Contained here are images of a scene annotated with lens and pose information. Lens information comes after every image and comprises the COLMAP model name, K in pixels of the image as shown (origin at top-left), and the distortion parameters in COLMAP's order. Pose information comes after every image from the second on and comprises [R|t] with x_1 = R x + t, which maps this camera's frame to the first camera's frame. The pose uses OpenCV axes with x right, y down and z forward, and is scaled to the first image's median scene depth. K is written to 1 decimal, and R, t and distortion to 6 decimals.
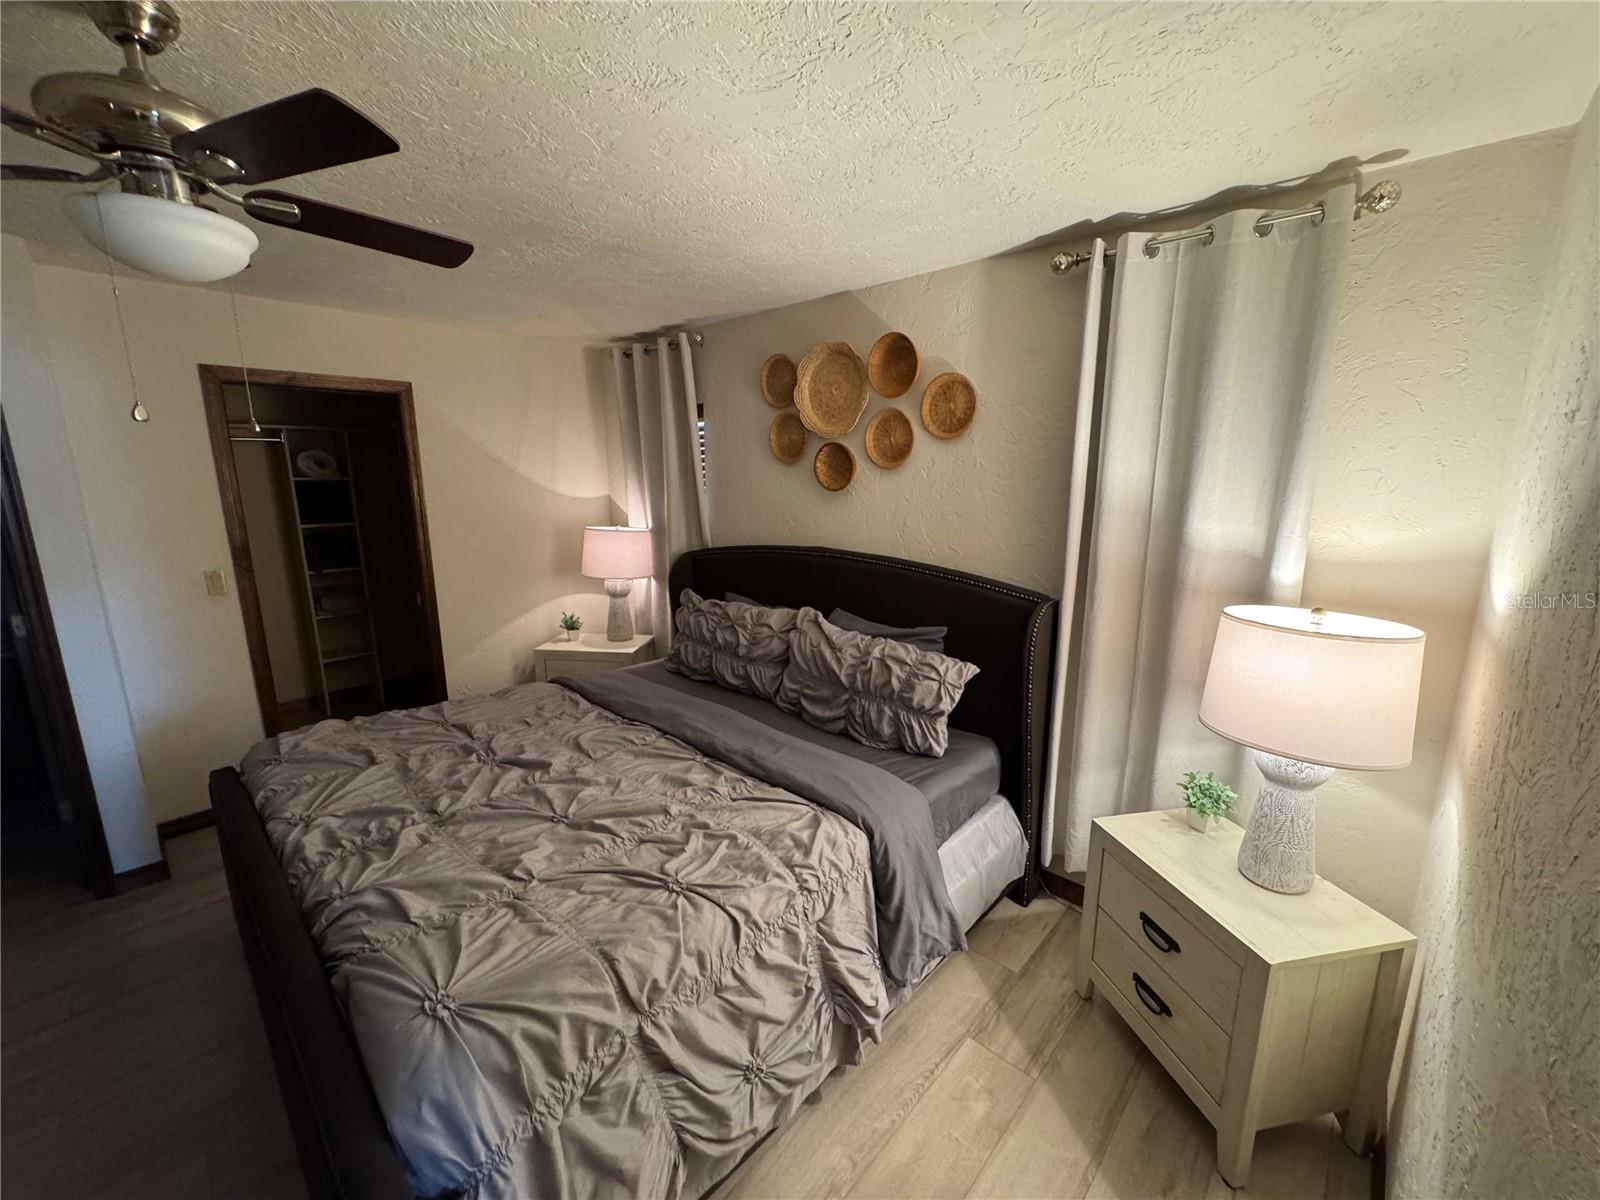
lens RADIAL K [[637.6, 0, 798.3], [0, 637.6, 599.7], [0, 0, 1]] dist [0.001076, 0.000019]
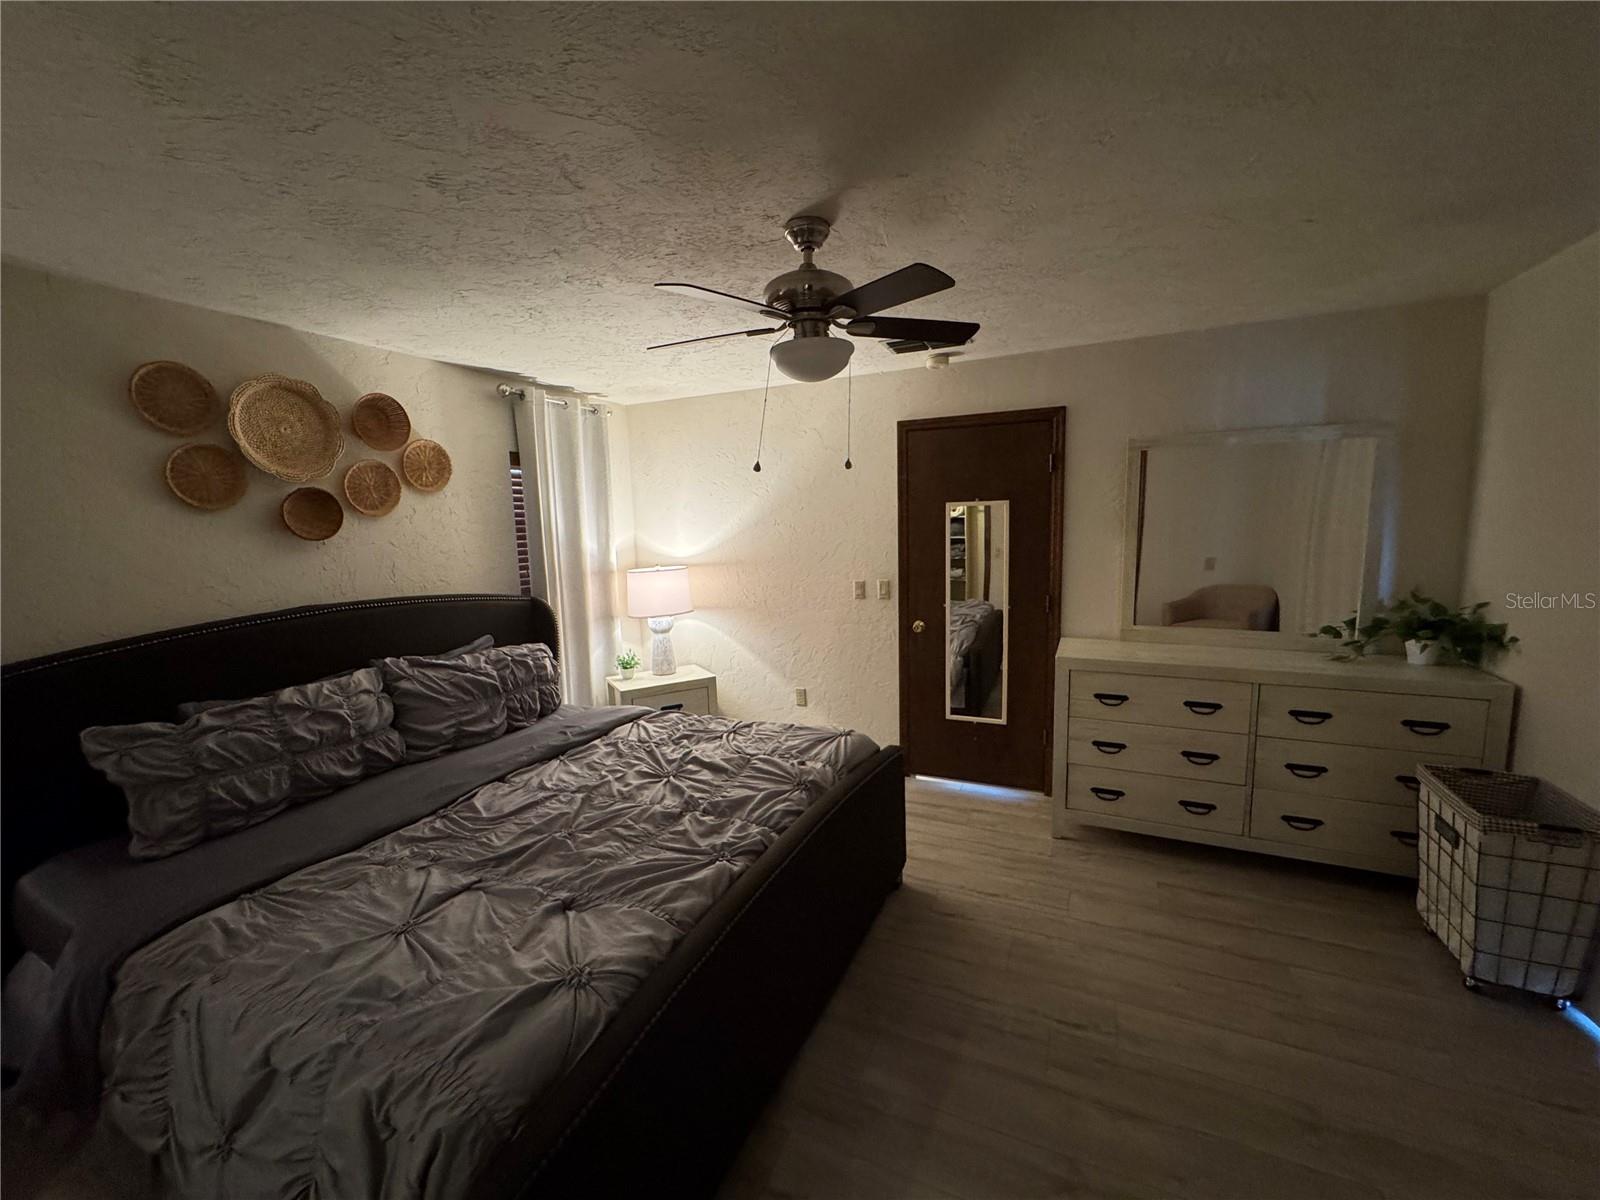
lens RADIAL K [[637.6, 0, 799.8], [0, 637.6, 599.0], [0, 0, 1]] dist [0.001076, 0.000019]
pose [[-0.283636, -0.109260, 0.952687, -1.165310], [0.219468, 0.959722, 0.175408, -0.114889], [-0.933480, 0.258837, -0.248233, 0.698176]]
